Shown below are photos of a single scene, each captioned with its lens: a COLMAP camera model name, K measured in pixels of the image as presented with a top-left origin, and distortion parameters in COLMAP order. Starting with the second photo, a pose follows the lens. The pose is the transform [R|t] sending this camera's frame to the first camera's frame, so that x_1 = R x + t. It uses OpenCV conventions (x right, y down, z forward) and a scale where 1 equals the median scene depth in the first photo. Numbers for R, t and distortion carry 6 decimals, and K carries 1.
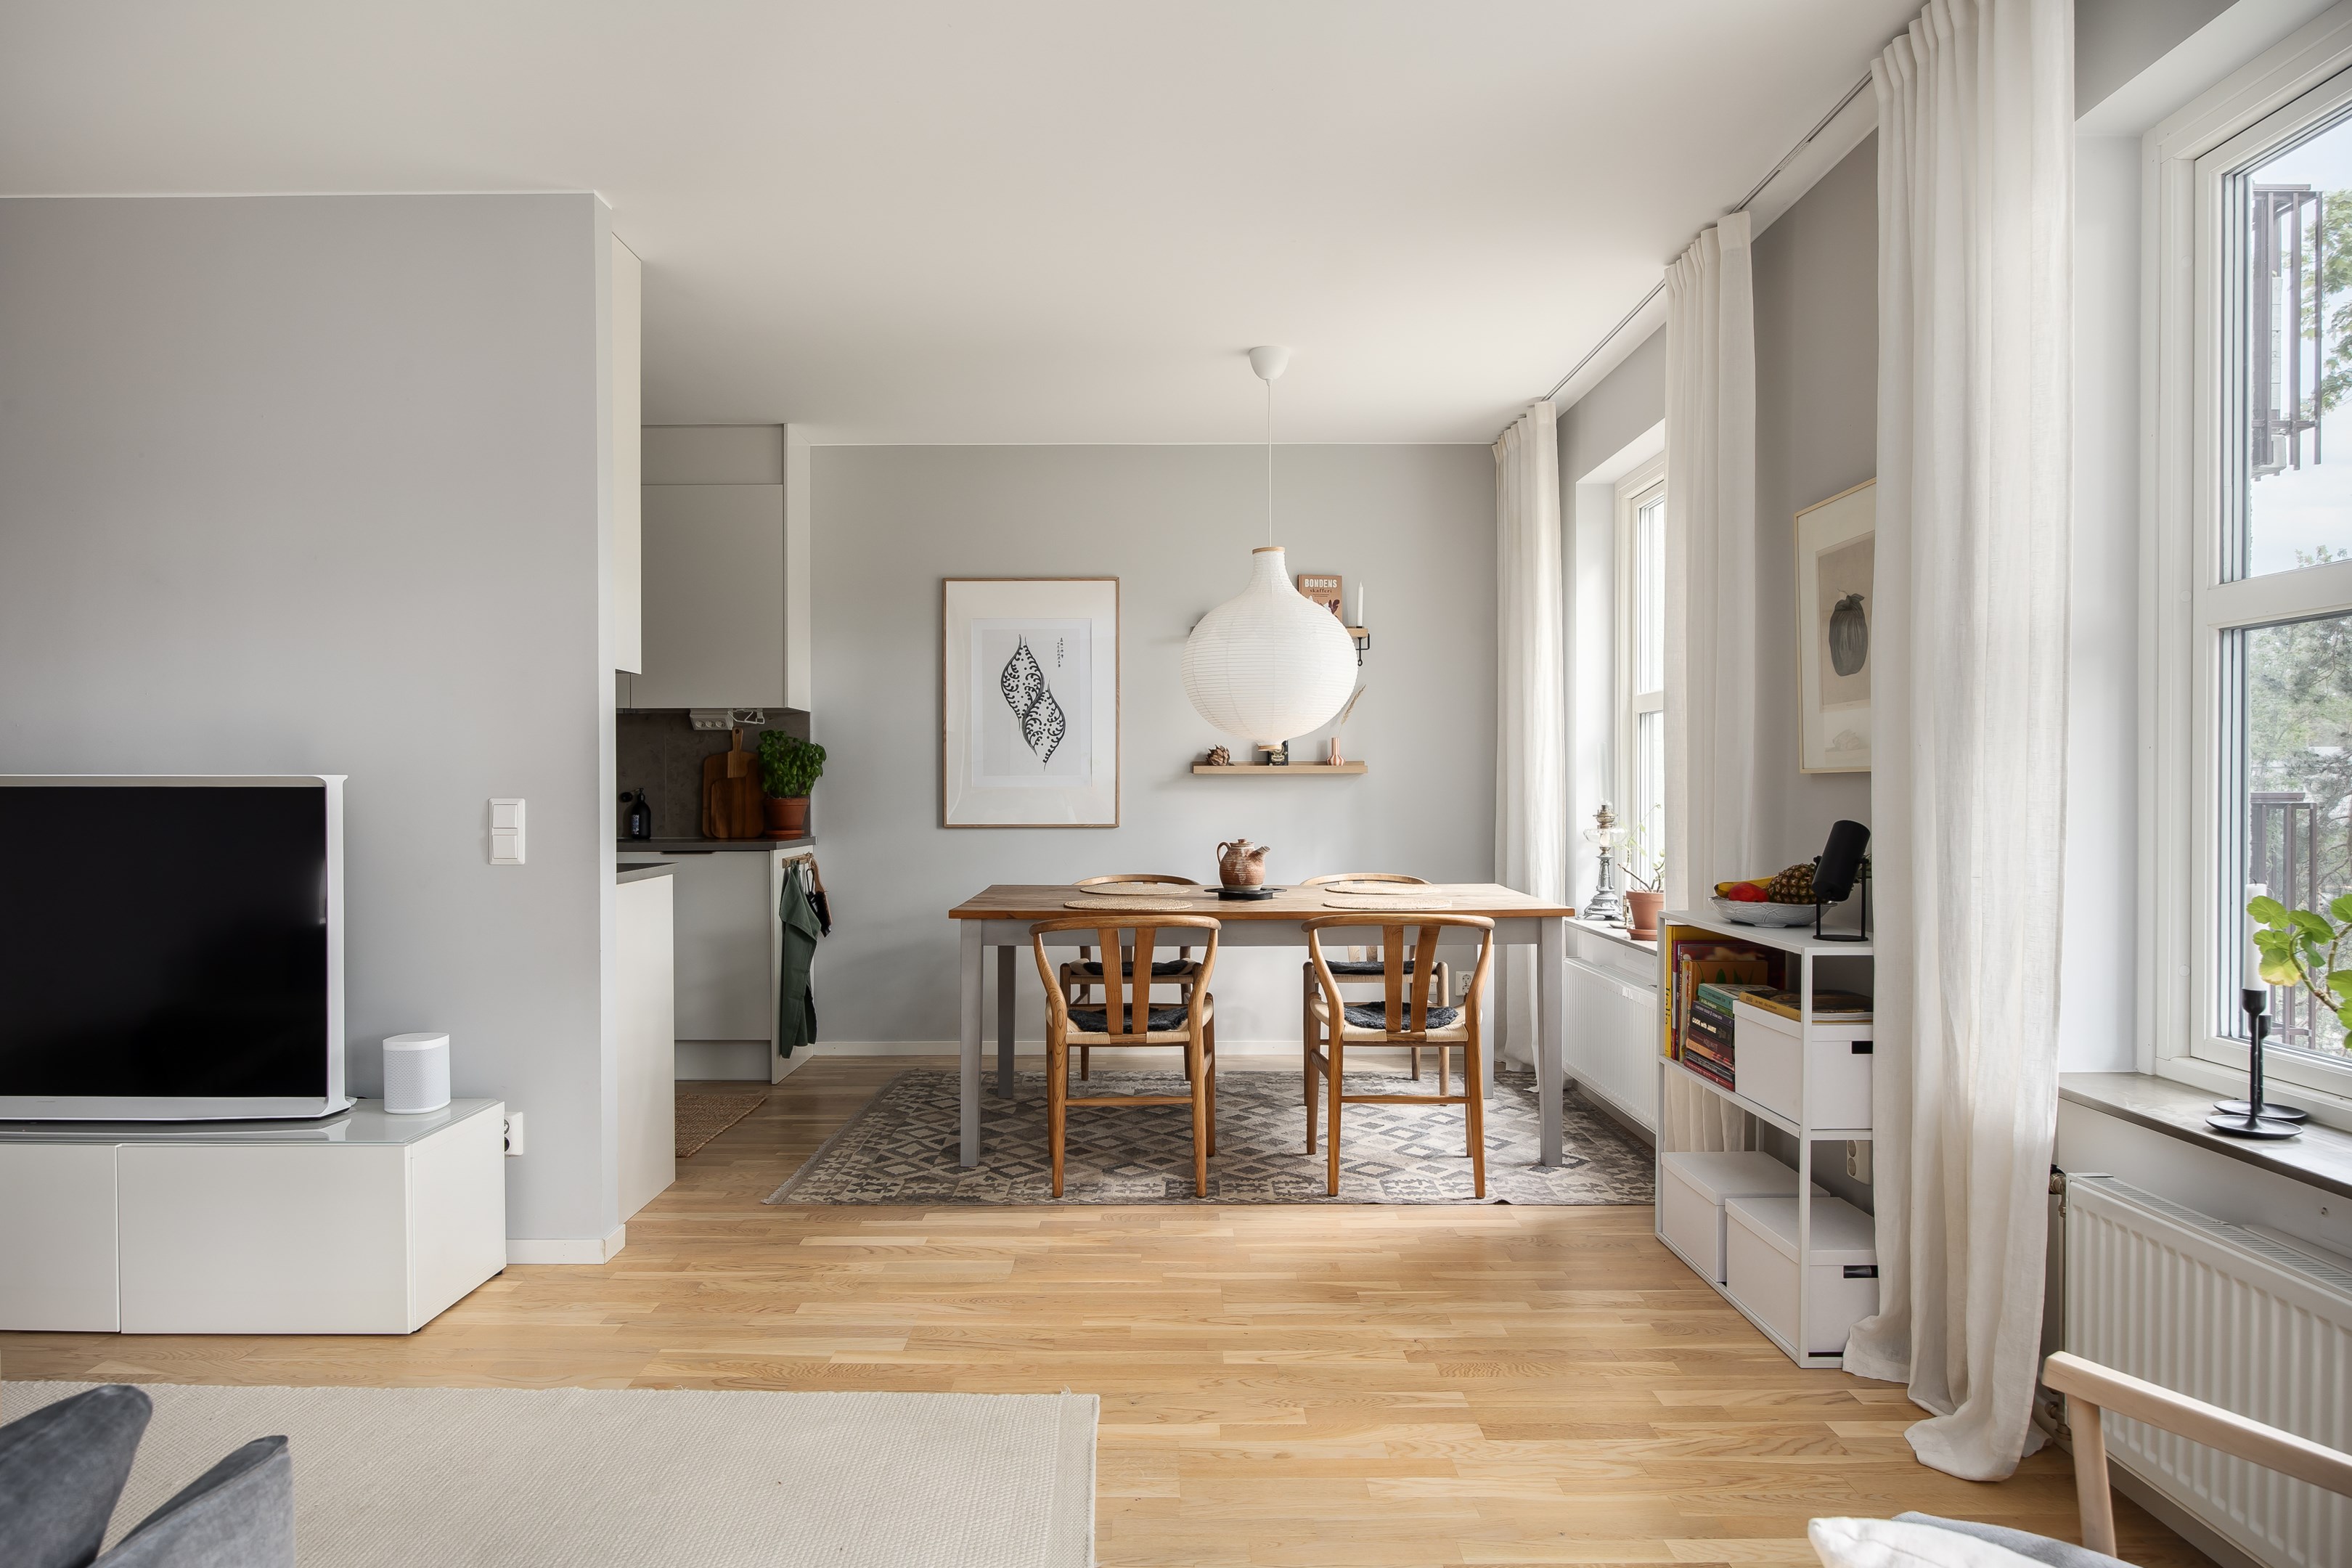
lens RADIAL K [[1434.2, 0, 1151.9], [0, 1434.2, 805.1], [0, 0, 1]] dist [-0.012421, 0.003880]
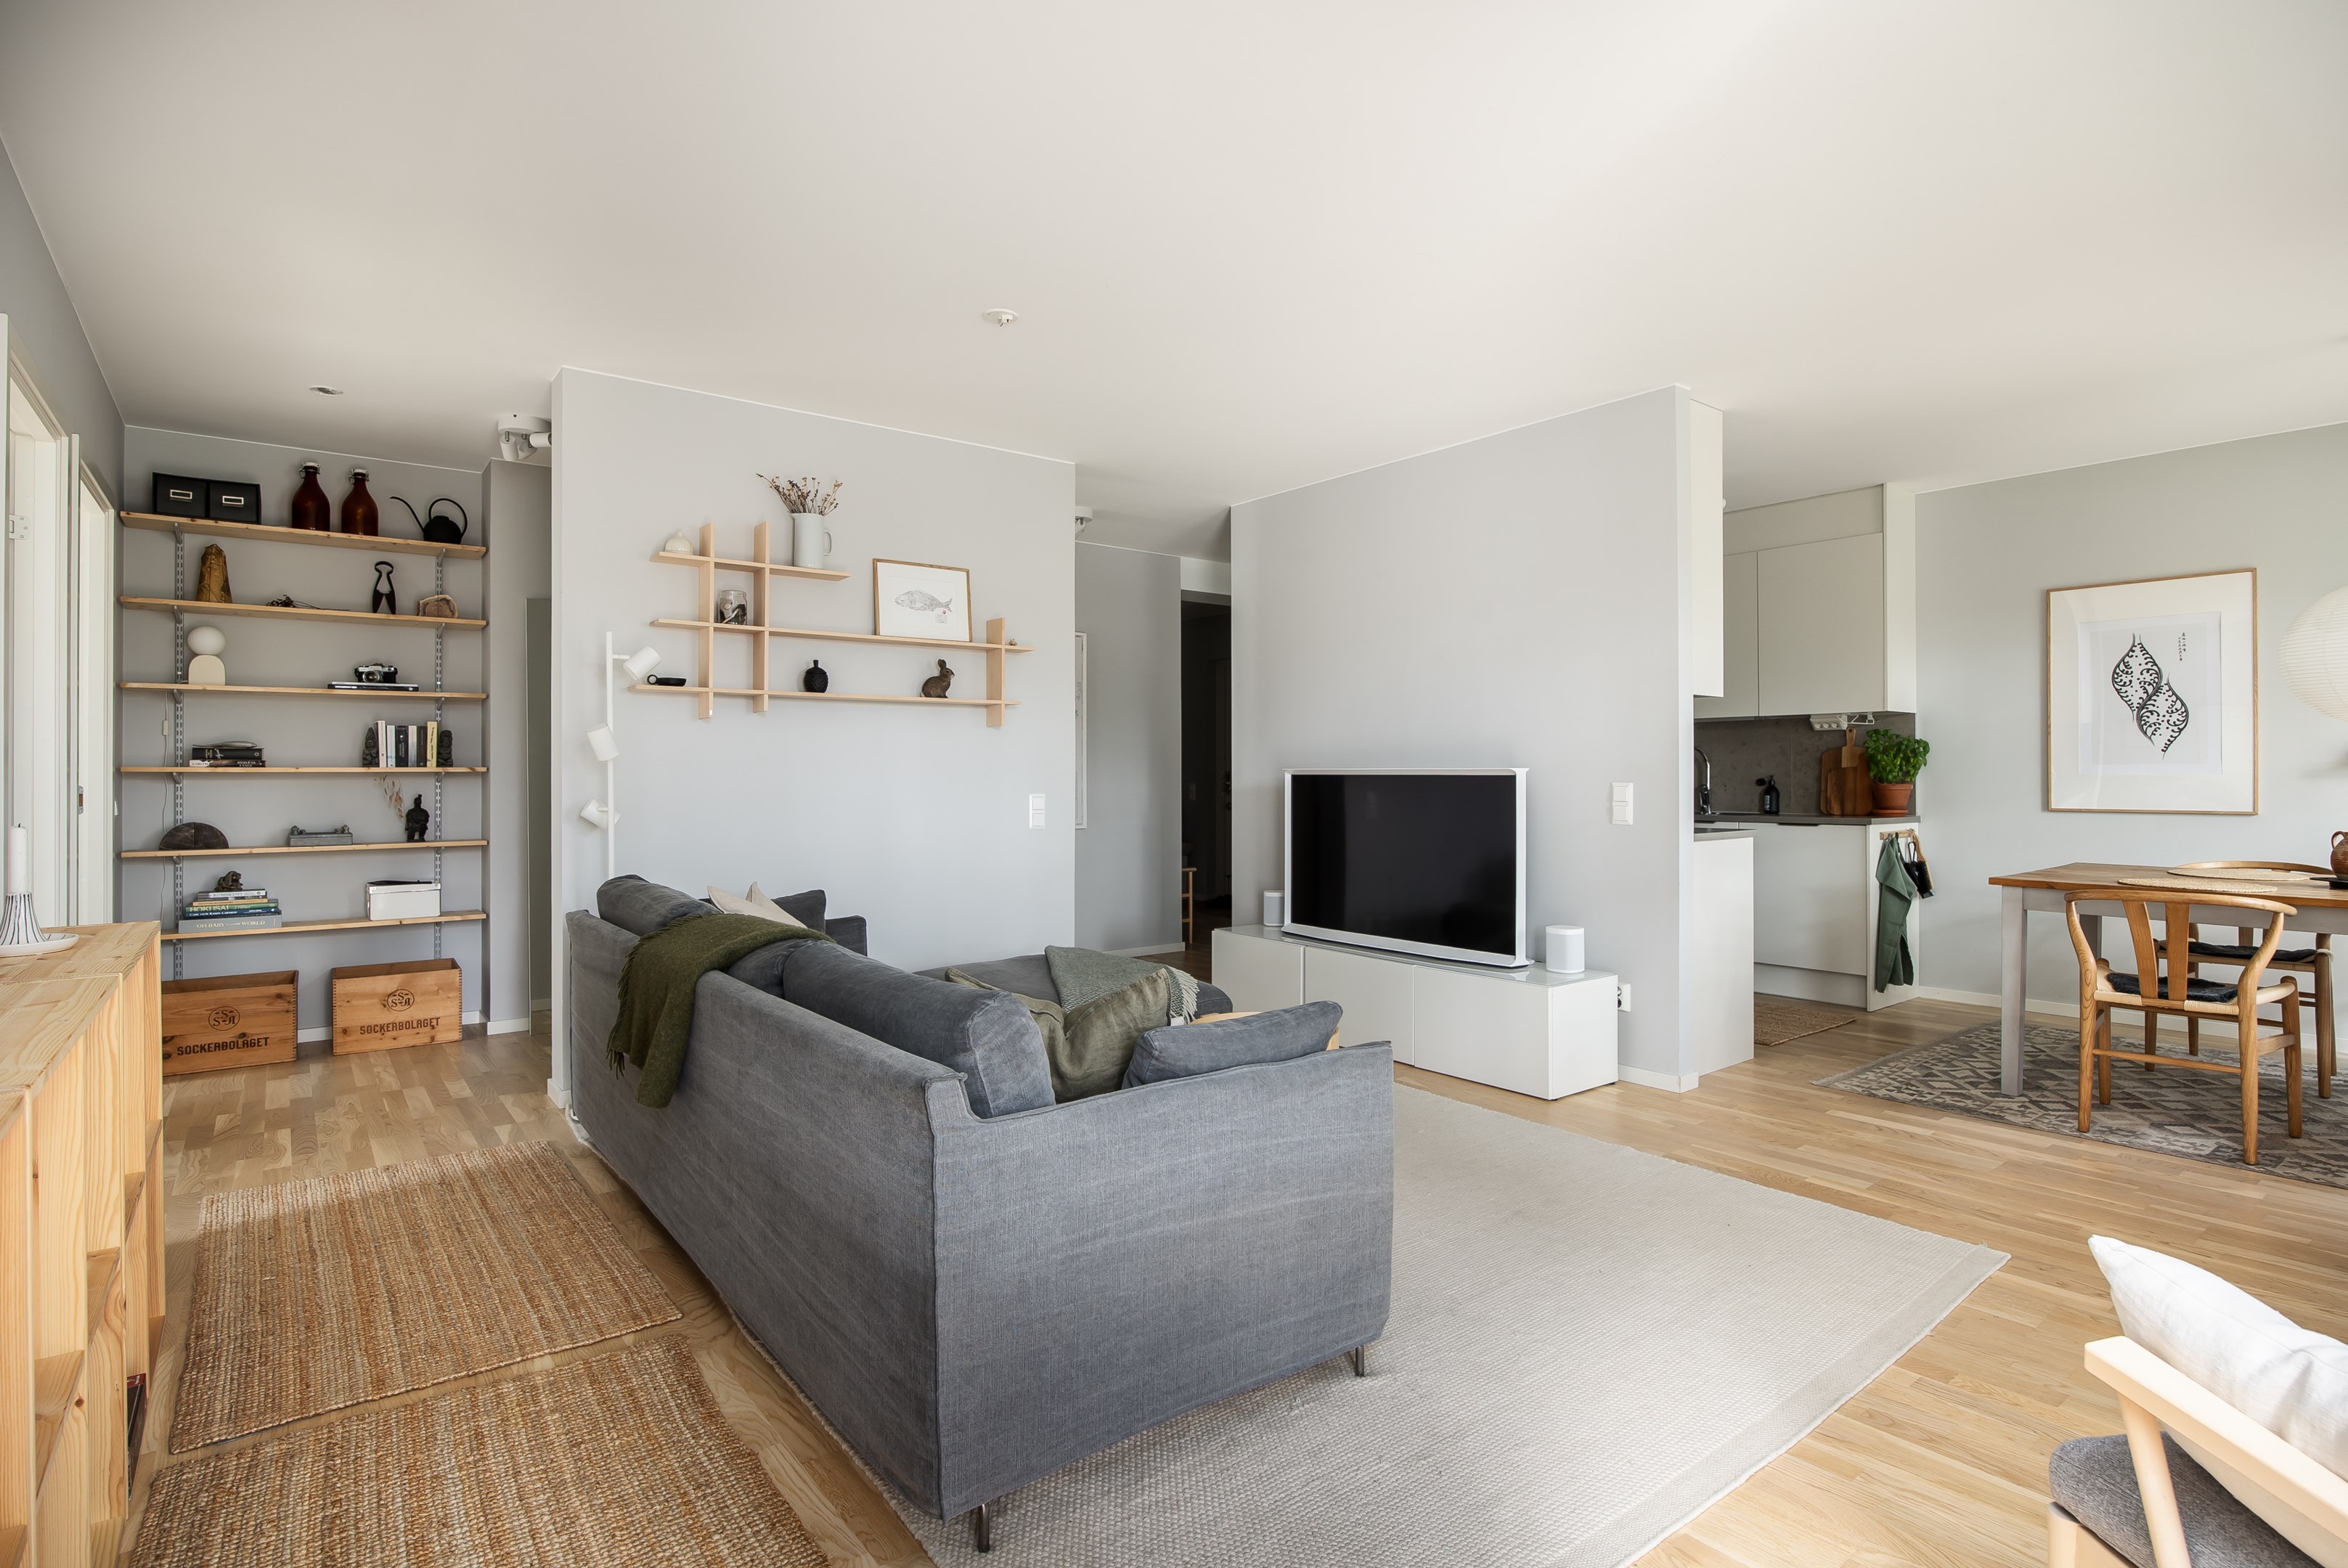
lens RADIAL K [[1149.4, 0, 1165.7], [0, 1149.4, 769.7], [0, 0, 1]] dist [-0.010845, -0.000001]
pose [[0.619477, -0.002737, -0.785010, 0.167597], [-0.009697, 0.999891, -0.011139, -0.000084], [0.784955, 0.014513, 0.619383, -0.127237]]
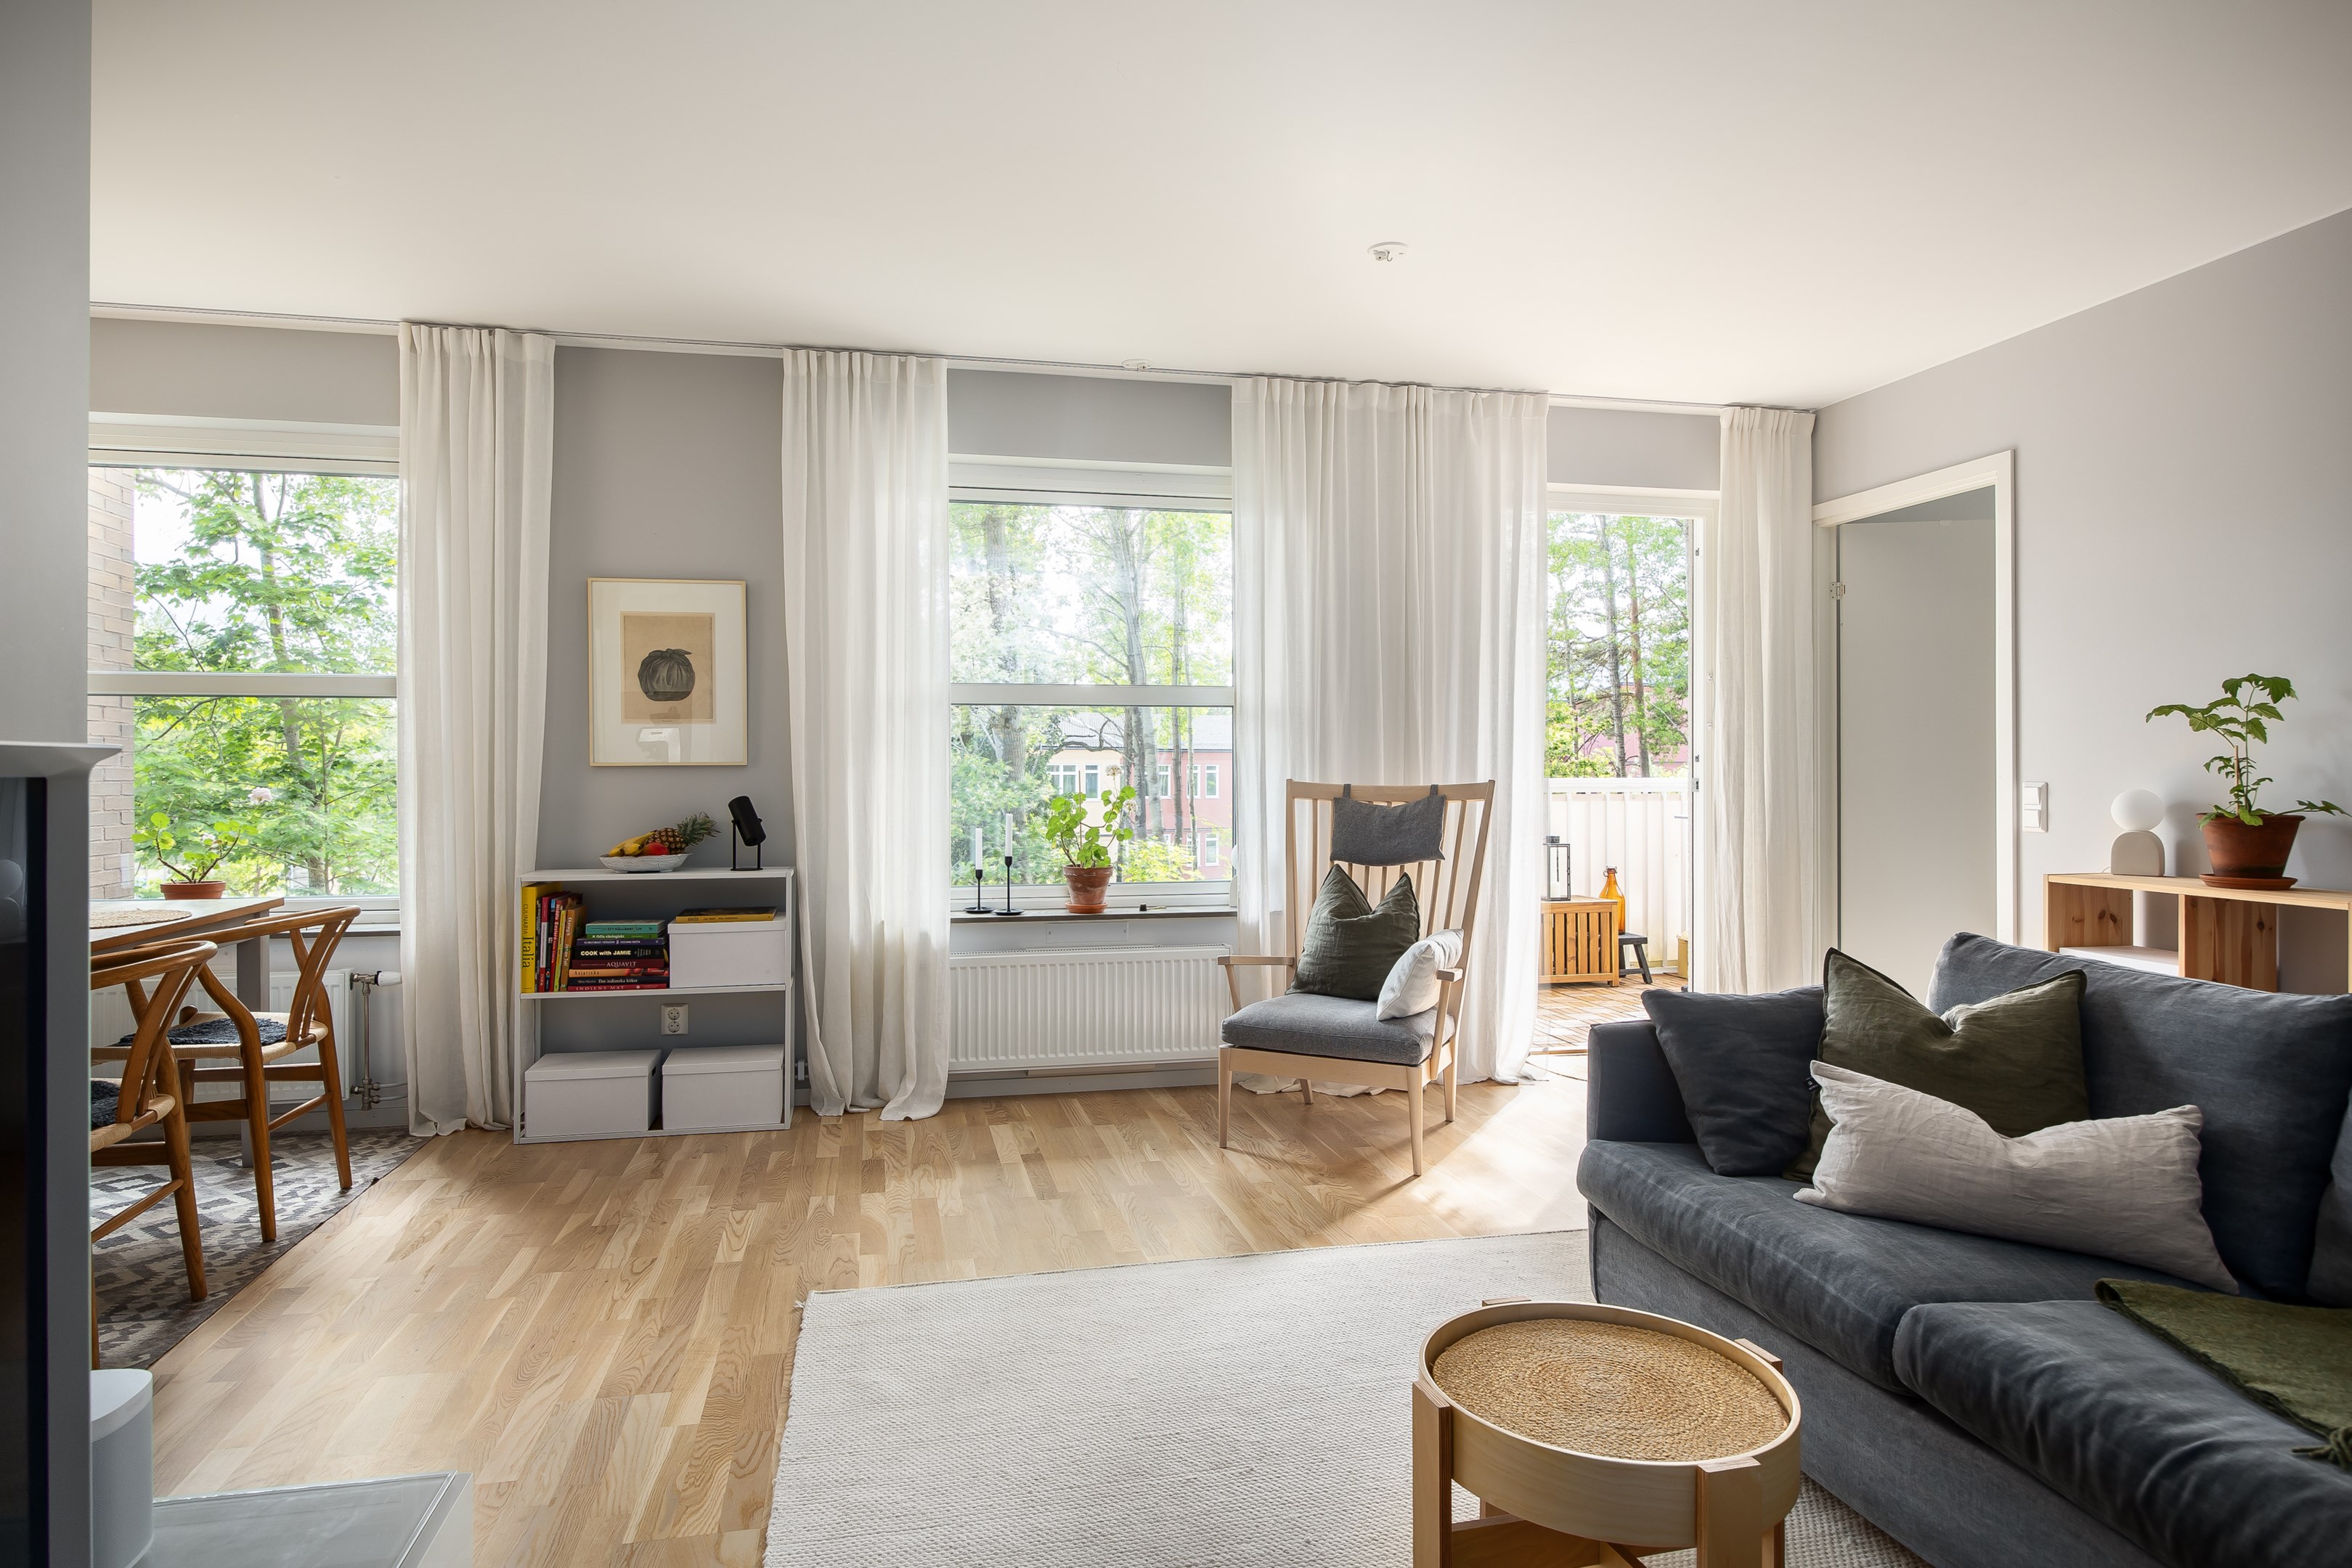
lens RADIAL K [[1328.3, 0, 1161.8], [0, 1328.3, 783.3], [0, 0, 1]] dist [-0.001783, -0.000342]
pose [[-0.232339, -0.002987, 0.972630, -0.658164], [0.013982, 0.999882, 0.006411, -0.002338], [-0.972534, 0.015088, -0.232270, 0.552071]]
